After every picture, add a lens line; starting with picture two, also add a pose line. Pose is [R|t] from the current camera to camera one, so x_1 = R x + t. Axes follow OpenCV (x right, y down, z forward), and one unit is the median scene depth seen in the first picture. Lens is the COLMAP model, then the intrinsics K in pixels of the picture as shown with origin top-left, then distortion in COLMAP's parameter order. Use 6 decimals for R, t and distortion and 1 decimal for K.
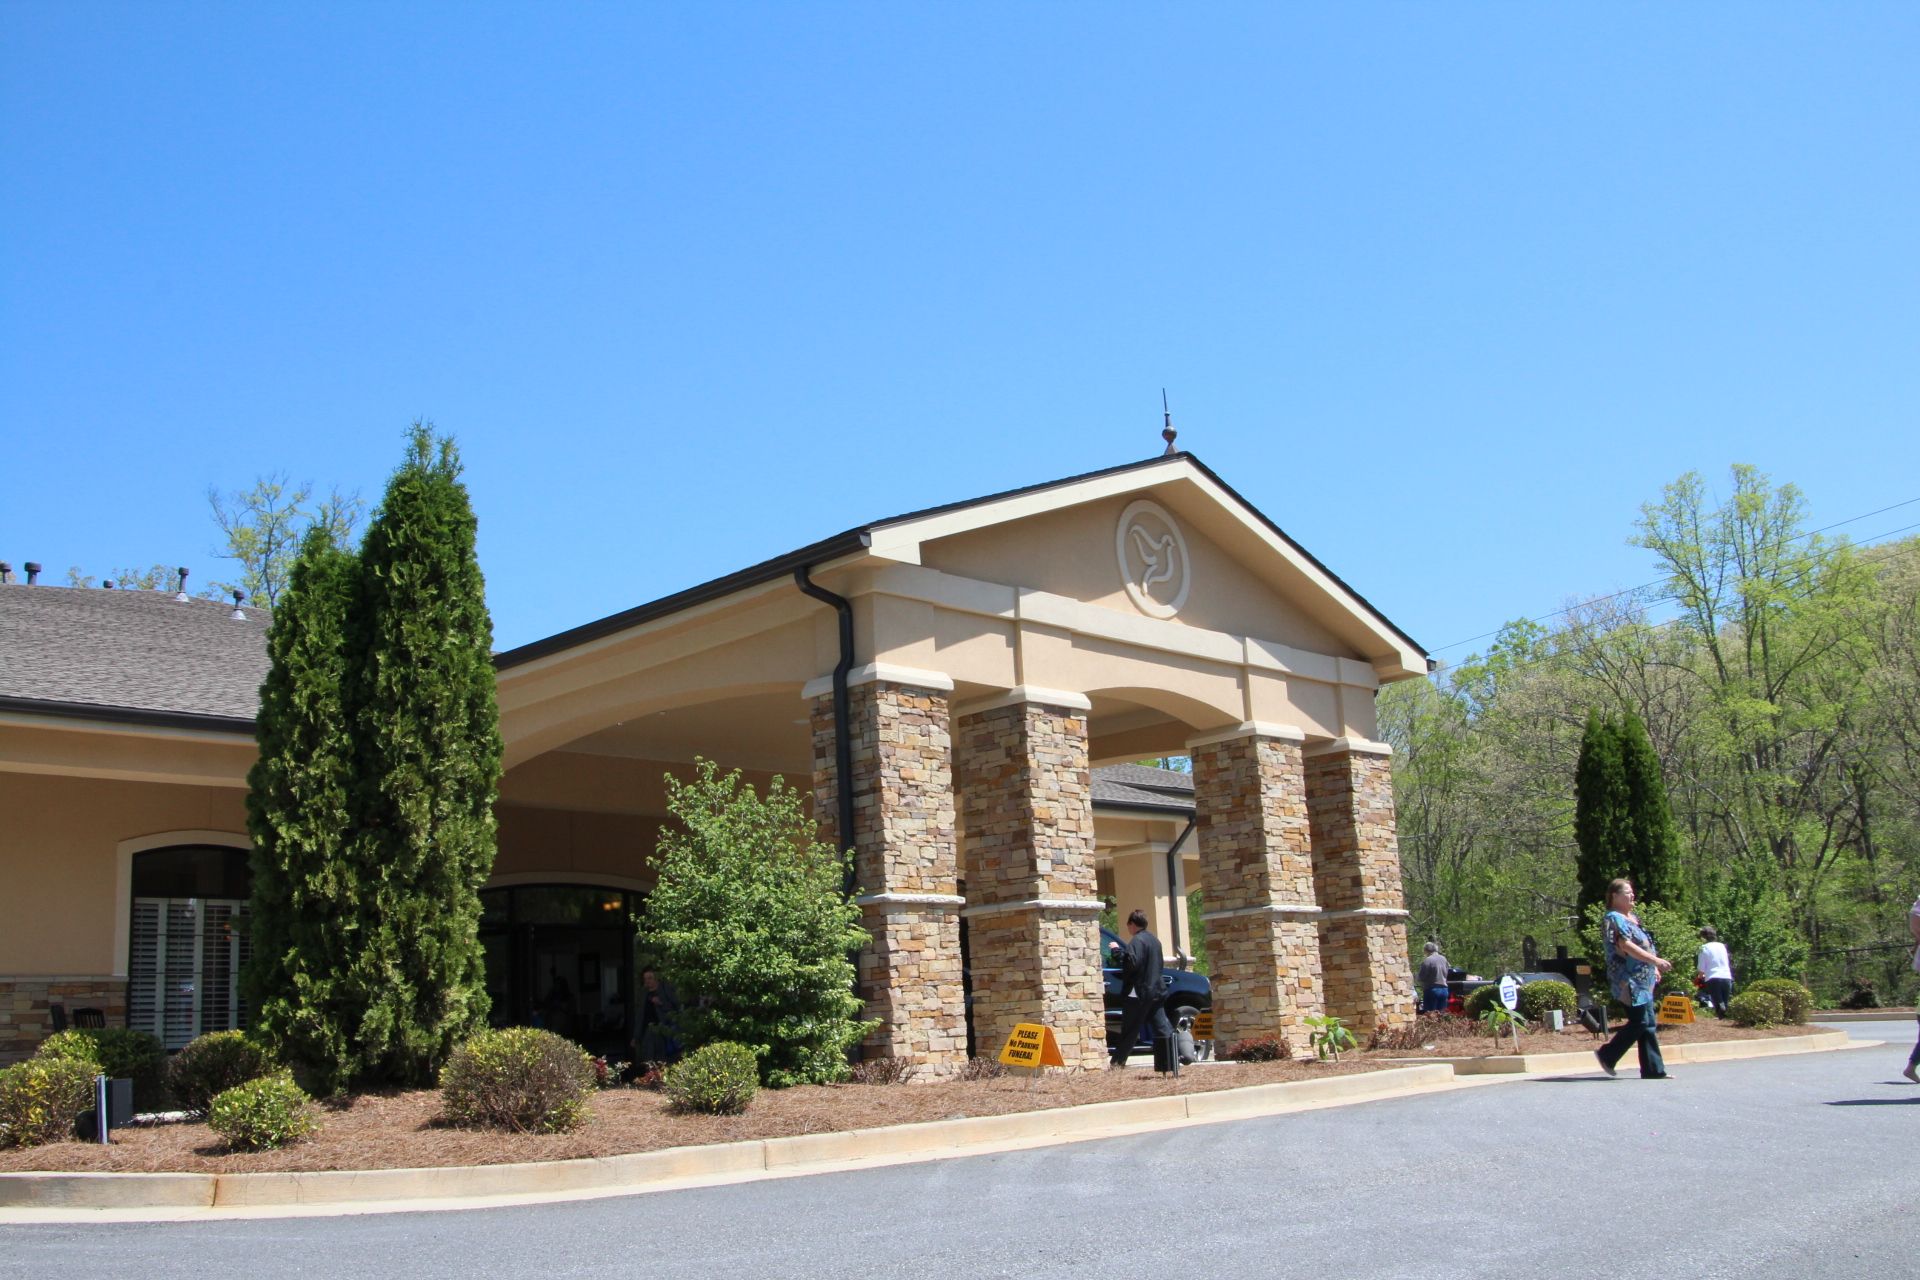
lens RADIAL K [[1795.5, 0, 961.9], [0, 1795.5, 702.5], [0, 0, 1]] dist [-0.138249, 0.001177]
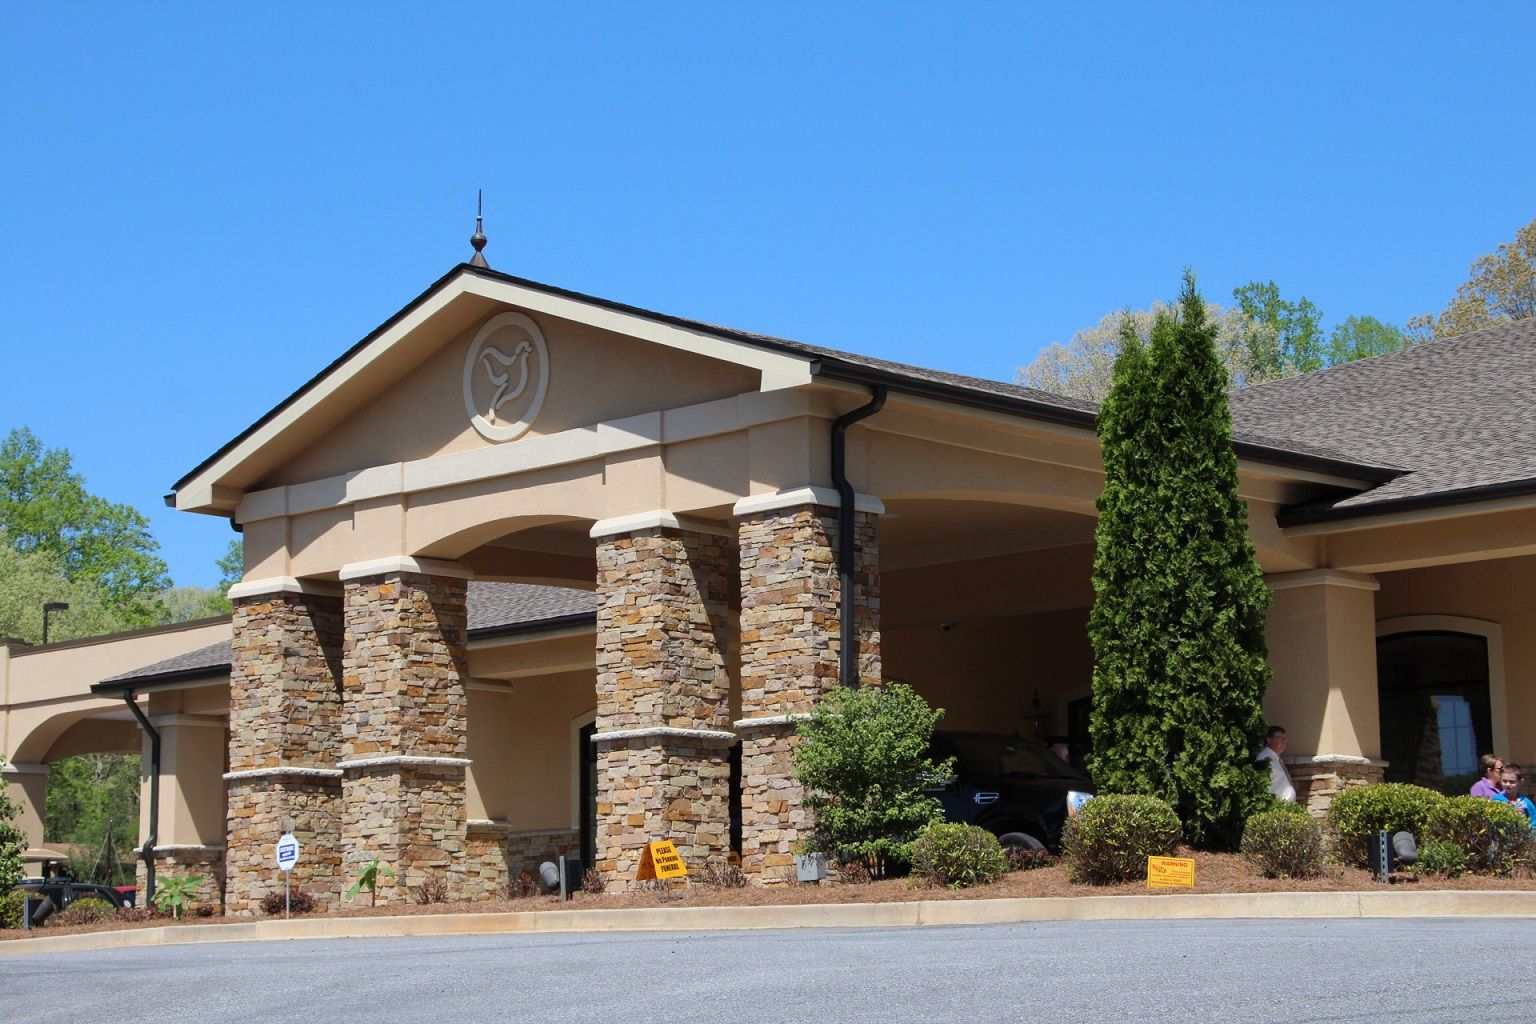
lens RADIAL K [[3149.0, 0, 768.7], [0, 3149.0, 574.1], [0, 0, 1]] dist [0.451989, 0.093894]
pose [[-0.008263, -0.077485, -0.996959, 1.846697], [0.206273, 0.975419, -0.077520, 0.187153], [0.978460, -0.206286, 0.007923, 1.162933]]
